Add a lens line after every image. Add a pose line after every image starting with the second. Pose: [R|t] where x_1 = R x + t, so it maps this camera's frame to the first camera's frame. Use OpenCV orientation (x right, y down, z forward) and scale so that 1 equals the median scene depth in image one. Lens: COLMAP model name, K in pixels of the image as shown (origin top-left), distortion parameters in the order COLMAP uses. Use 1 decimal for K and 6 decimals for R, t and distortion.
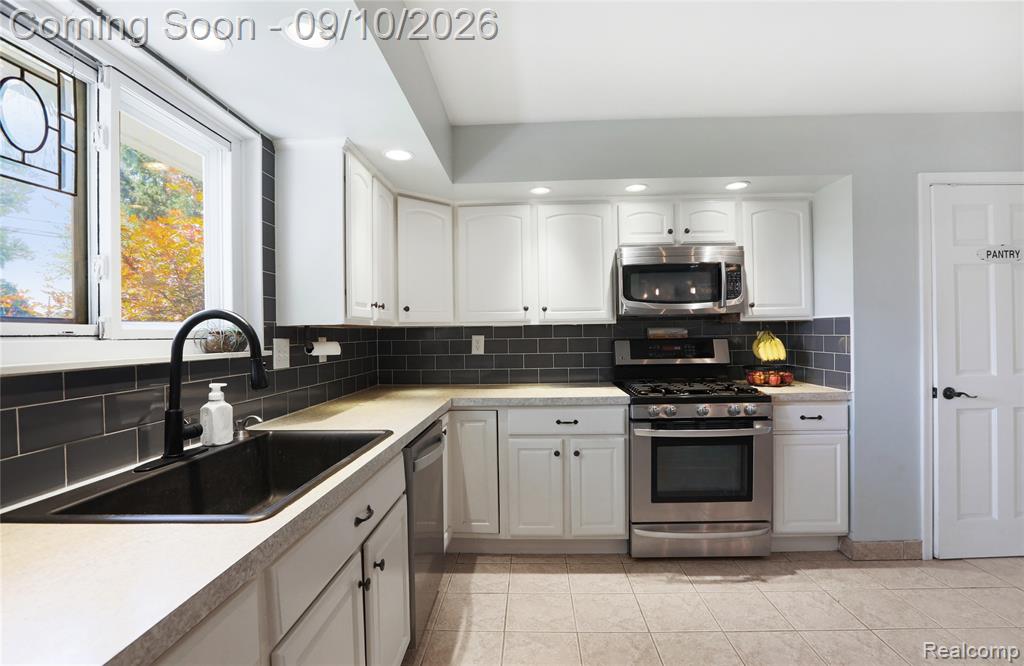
lens RADIAL K [[483.8, 0, 518.7], [0, 483.8, 336.2], [0, 0, 1]] dist [-0.032080, 0.000604]
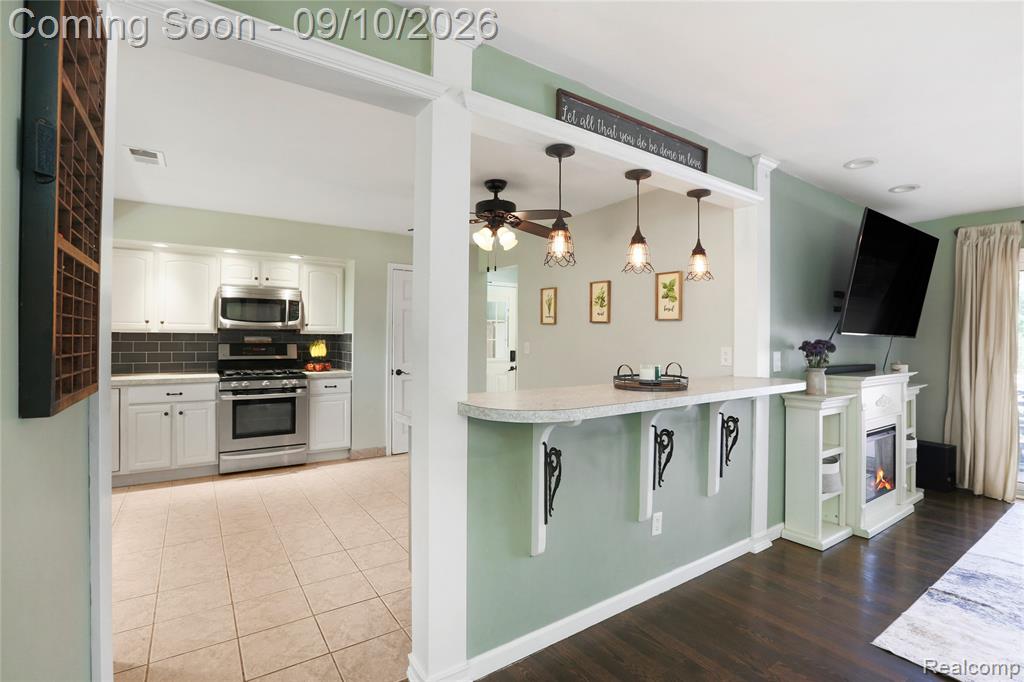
lens RADIAL K [[479.2, 0, 512.0], [0, 479.2, 341.0], [0, 0, 1]] dist [-0.026202, 0.000889]
pose [[0.815074, 0.019858, 0.579017, 0.099873], [-0.018047, 0.999798, -0.008885, -0.005033], [-0.579076, -0.003208, 0.815267, -0.925107]]
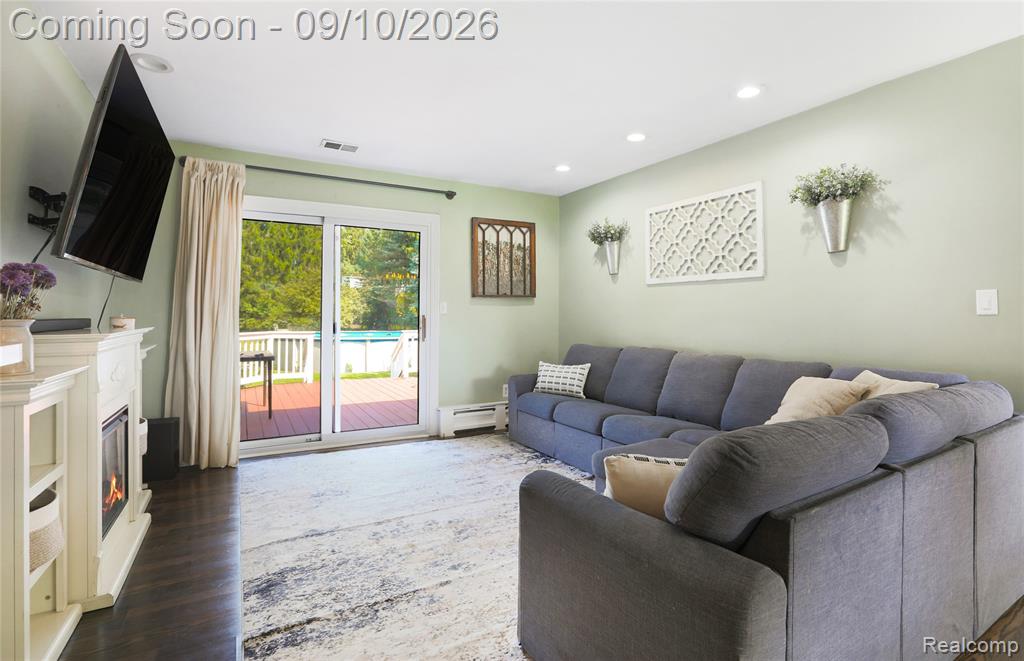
lens RADIAL K [[483.5, 0, 515.6], [0, 483.5, 308.1], [0, 0, 1]] dist [-0.012924, 0.000411]
pose [[-0.513641, 0.027186, 0.857574, 0.584587], [0.007770, 0.999604, -0.027034, 0.043720], [-0.857970, -0.007223, -0.513649, -0.634052]]
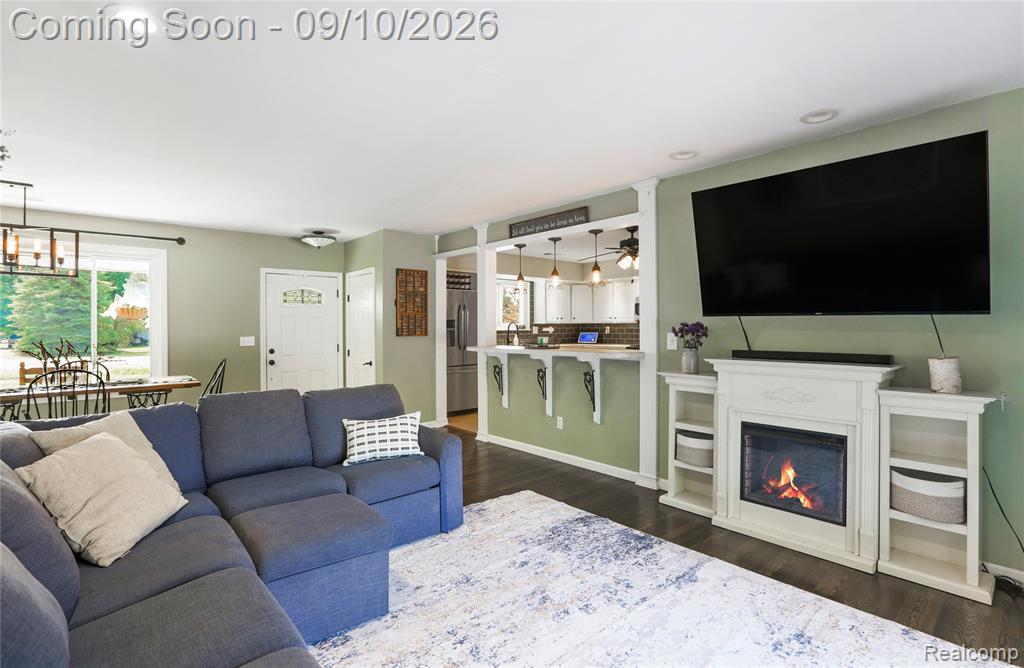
lens RADIAL K [[488.0, 0, 512.0], [0, 488.0, 334.0], [0, 0, 1]] dist [0.000889, 0.000162]
pose [[0.670664, 0.025003, -0.741340, 2.064626], [-0.009534, 0.999640, 0.025089, -0.029620], [0.741700, -0.009758, 0.670661, -1.652631]]
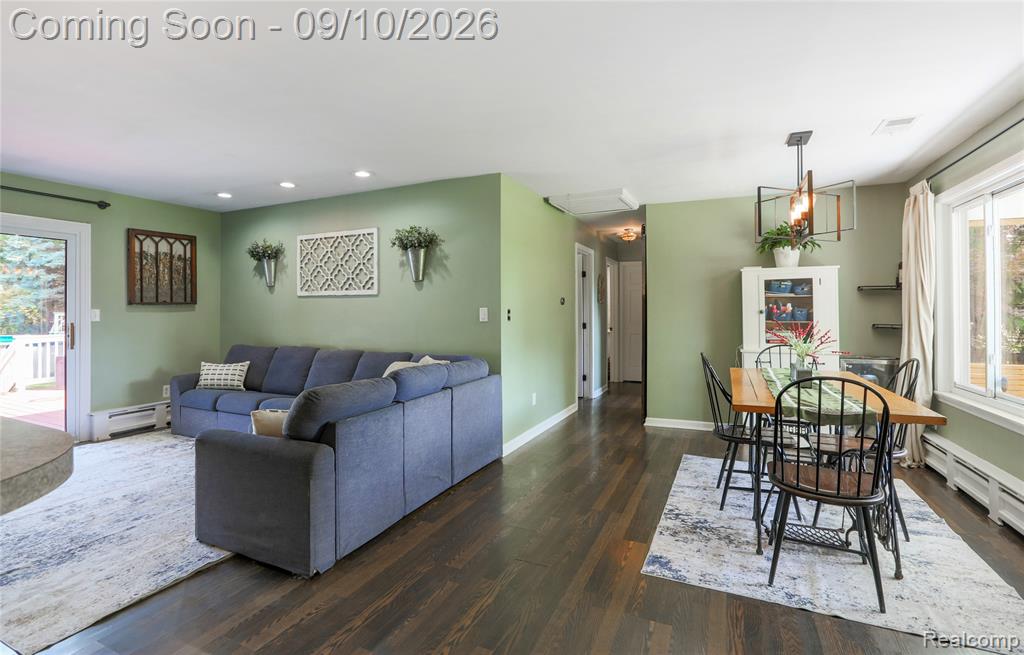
lens RADIAL K [[486.2, 0, 483.3], [0, 486.2, 310.7], [0, 0, 1]] dist [-0.049575, 0.017175]
pose [[-0.905279, 0.016351, 0.424504, 0.177795], [0.016375, 0.999859, -0.003591, 0.006568], [-0.424503, 0.003701, -0.905419, -0.333104]]
